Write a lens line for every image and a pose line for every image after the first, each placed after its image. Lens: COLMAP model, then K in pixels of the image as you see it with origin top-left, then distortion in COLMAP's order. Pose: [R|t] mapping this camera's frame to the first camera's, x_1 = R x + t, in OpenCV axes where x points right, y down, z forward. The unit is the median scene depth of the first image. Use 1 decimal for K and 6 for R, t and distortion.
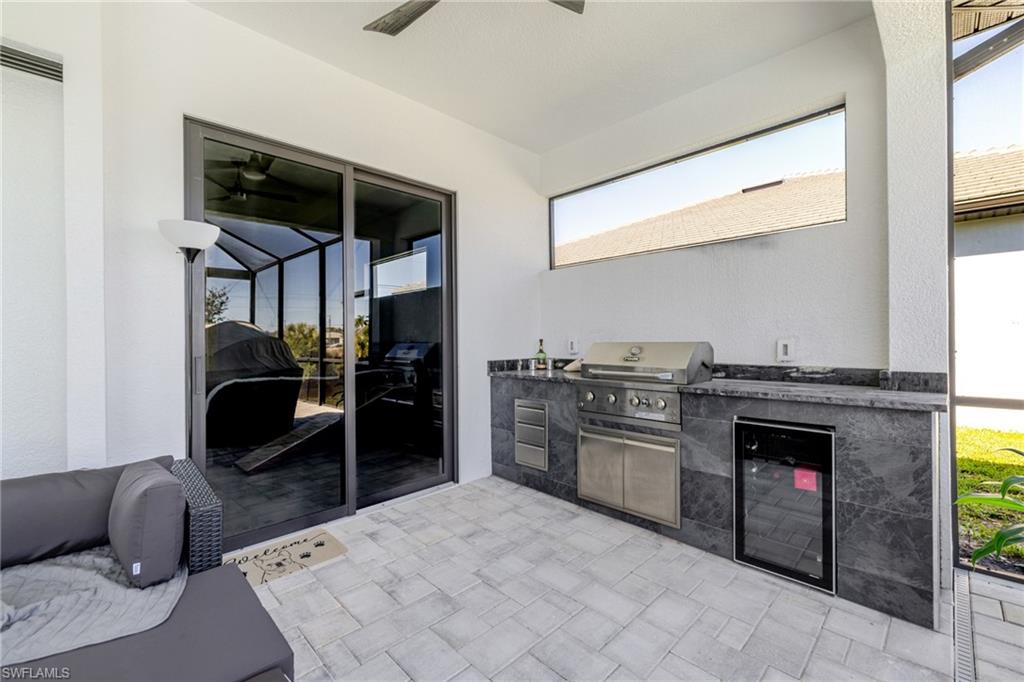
lens RADIAL K [[416.9, 0, 493.7], [0, 416.9, 339.1], [0, 0, 1]] dist [0.002388, 0.000479]
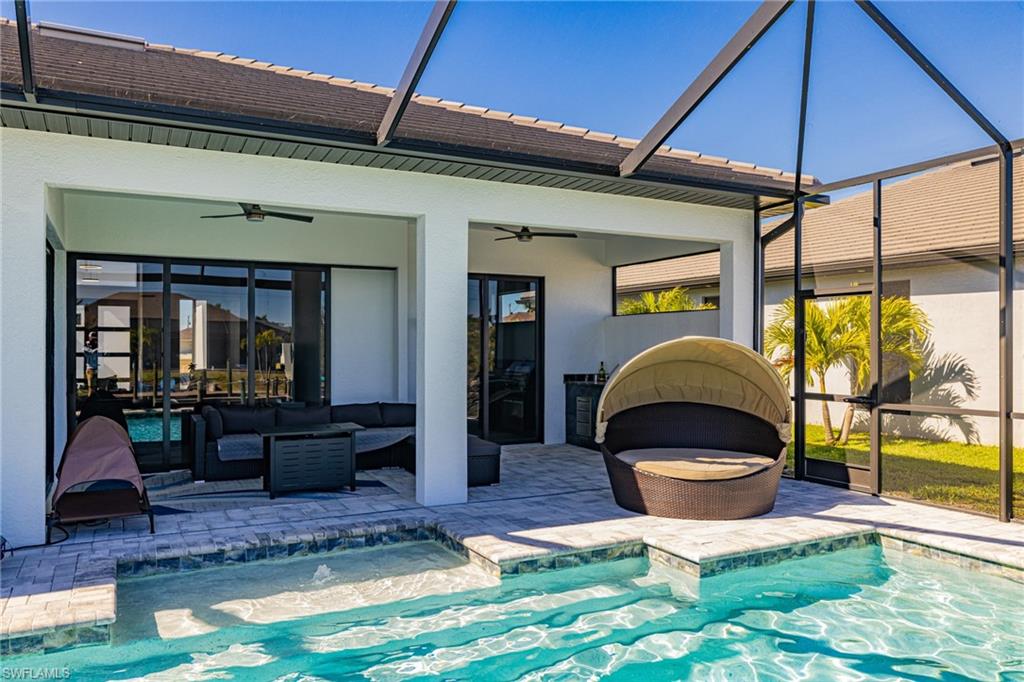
lens RADIAL K [[752.0, 0, 512.0], [0, 752.0, 341.0], [0, 0, 1]] dist [-0.006402, -0.002078]
pose [[0.965640, 0.012518, -0.259582, 0.636316], [-0.014006, 0.999894, -0.003883, -0.074502], [0.259506, 0.007385, 0.965713, -2.209889]]
